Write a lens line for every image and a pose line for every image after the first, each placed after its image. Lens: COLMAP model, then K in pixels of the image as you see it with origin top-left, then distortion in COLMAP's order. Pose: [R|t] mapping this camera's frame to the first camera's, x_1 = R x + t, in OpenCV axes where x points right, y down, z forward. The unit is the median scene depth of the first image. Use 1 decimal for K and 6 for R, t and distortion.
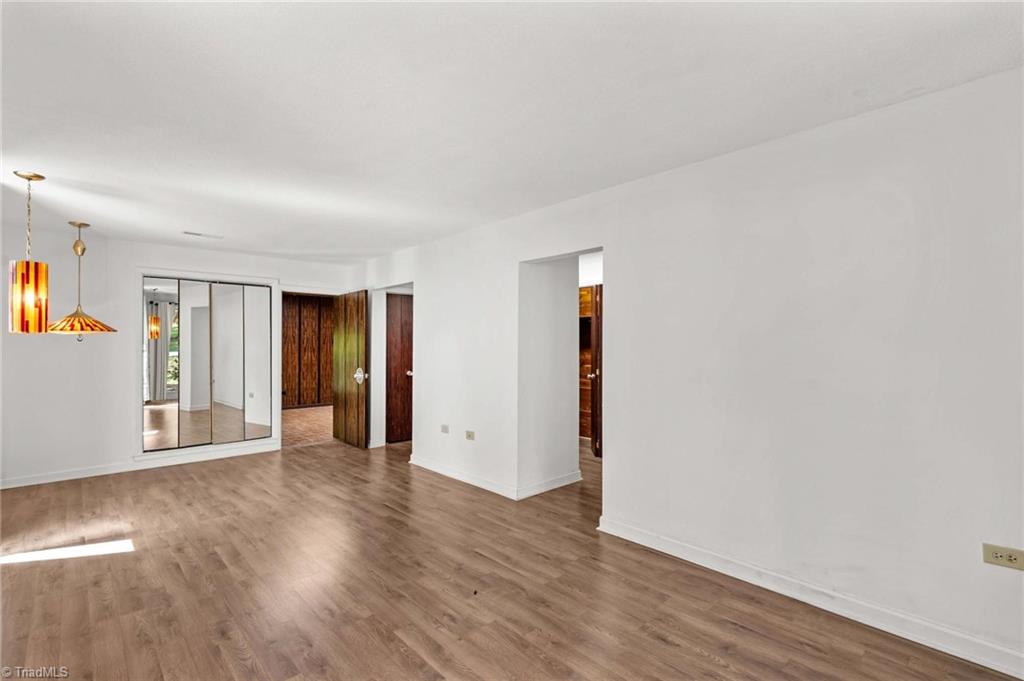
lens RADIAL K [[468.6, 0, 508.9], [0, 468.6, 343.6], [0, 0, 1]] dist [-0.004147, 0.000793]
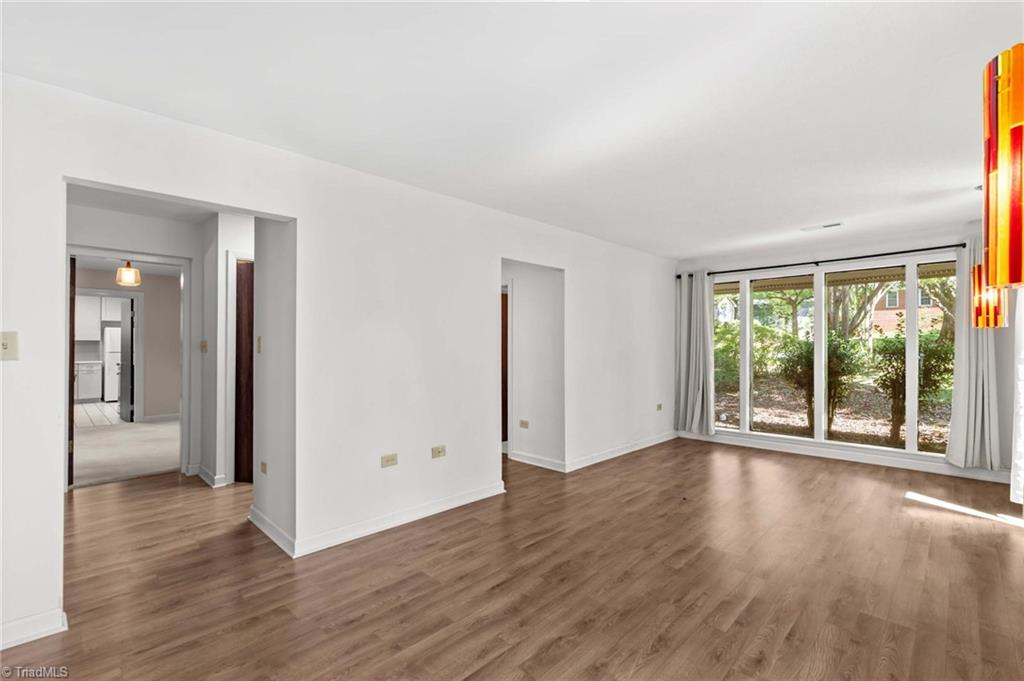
lens RADIAL K [[468.6, 0, 508.8], [0, 468.6, 340.0], [0, 0, 1]] dist [-0.004147, 0.000793]
pose [[-0.052323, 0.007689, 0.998601, -1.321950], [-0.010283, 0.999913, -0.008238, 0.016064], [-0.998577, -0.010699, -0.052239, 1.377184]]
